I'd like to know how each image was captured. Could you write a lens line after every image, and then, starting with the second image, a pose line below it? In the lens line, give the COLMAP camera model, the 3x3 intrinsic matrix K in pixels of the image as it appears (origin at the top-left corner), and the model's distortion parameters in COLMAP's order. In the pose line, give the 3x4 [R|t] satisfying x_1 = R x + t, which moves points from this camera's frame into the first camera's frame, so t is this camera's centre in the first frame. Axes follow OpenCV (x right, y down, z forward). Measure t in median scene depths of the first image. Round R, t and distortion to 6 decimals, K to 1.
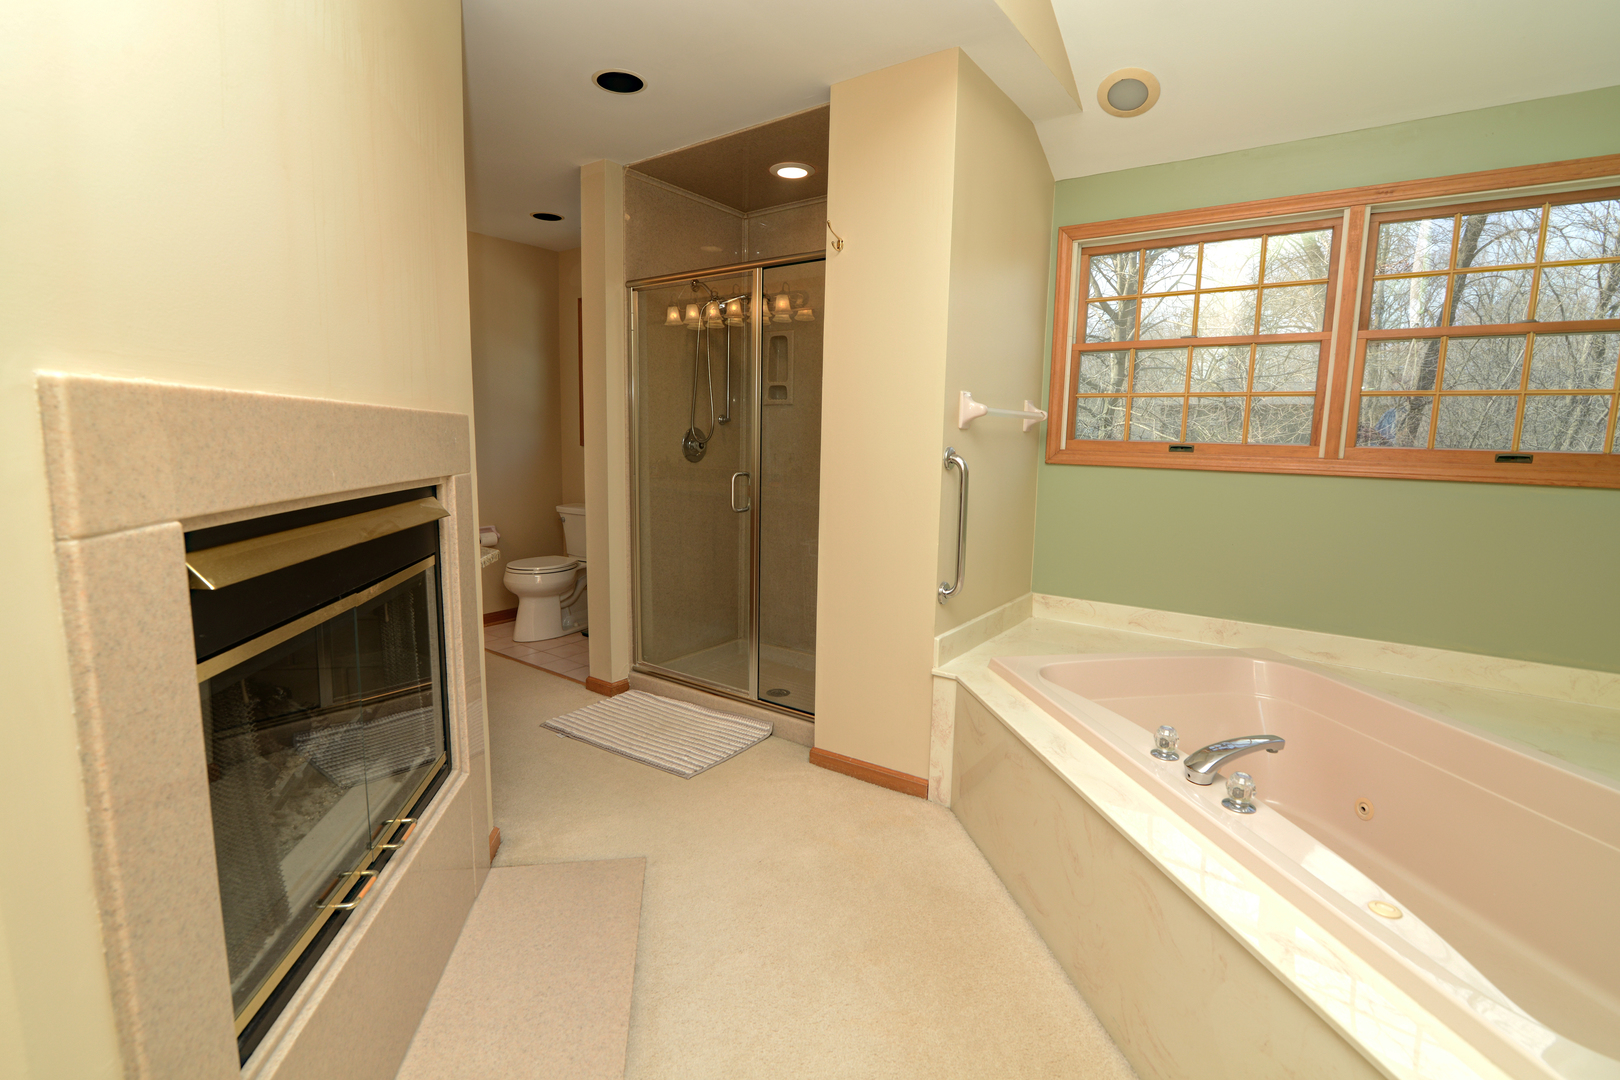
lens RADIAL K [[745.2, 0, 800.1], [0, 745.2, 538.8], [0, 0, 1]] dist [-0.023324, -0.000707]
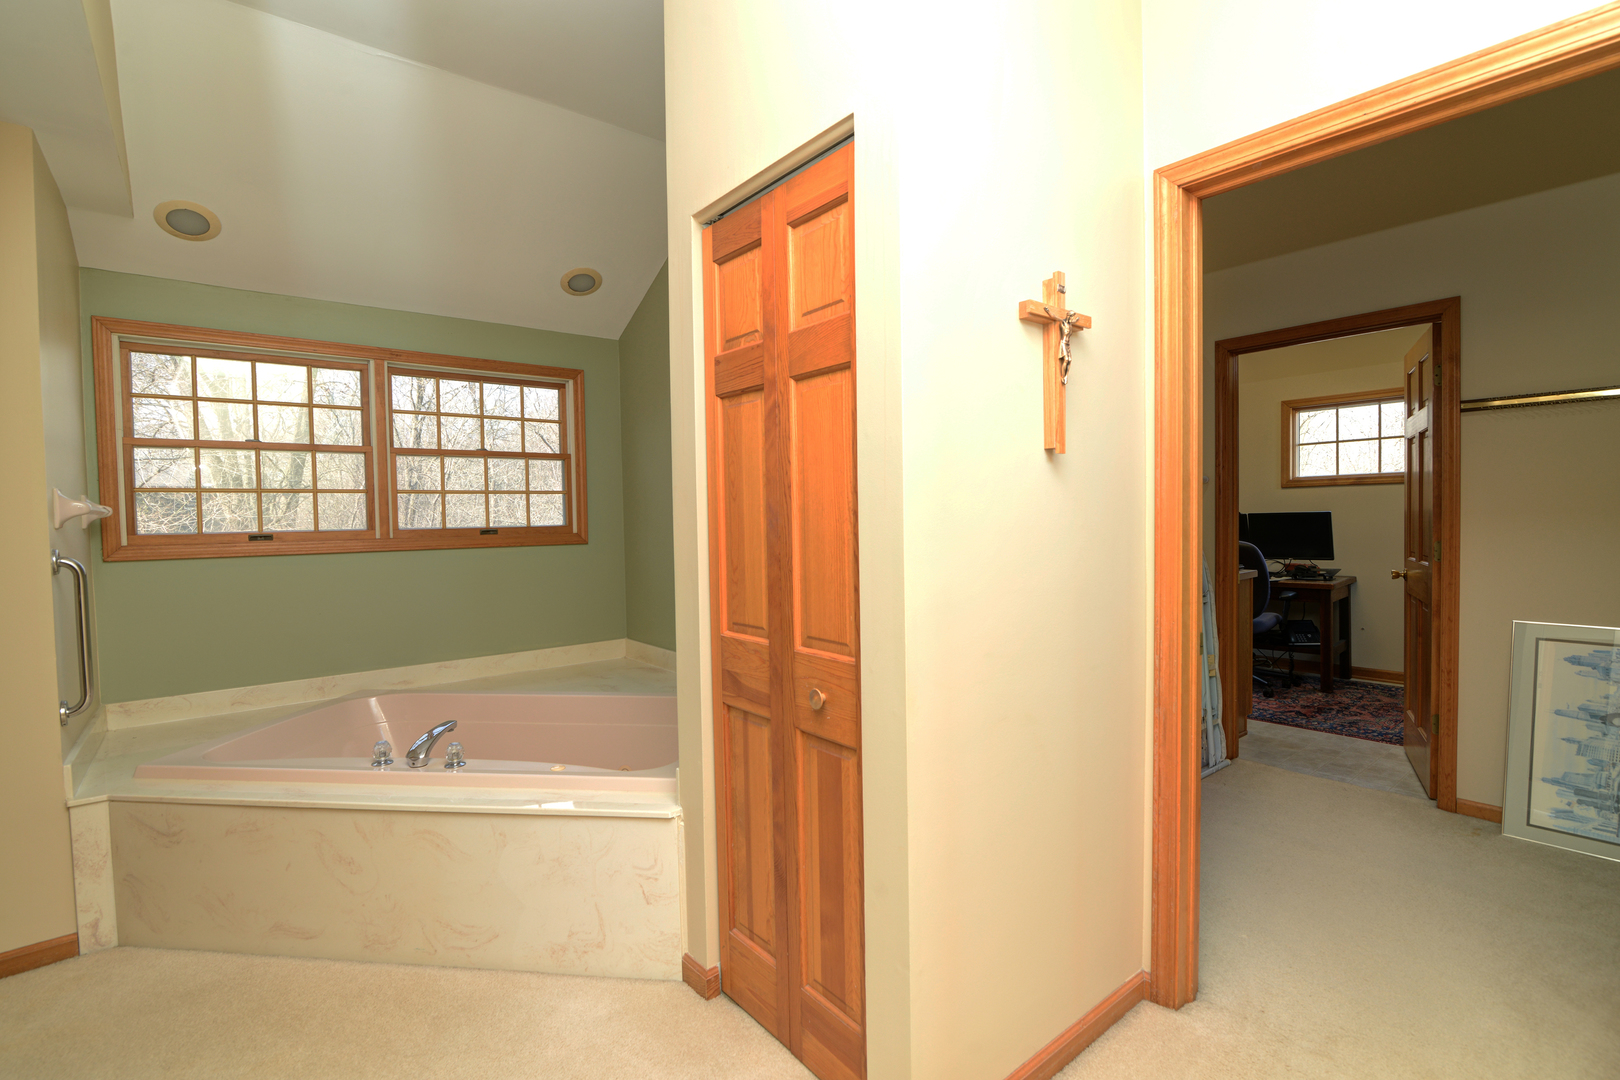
lens RADIAL K [[745.2, 0, 809.7], [0, 745.2, 542.9], [0, 0, 1]] dist [-0.023324, -0.000707]
pose [[0.244869, -0.056859, 0.967888, -0.386771], [0.161847, 0.986669, 0.017016, 0.002696], [-0.955952, 0.152483, 0.250807, -0.085203]]
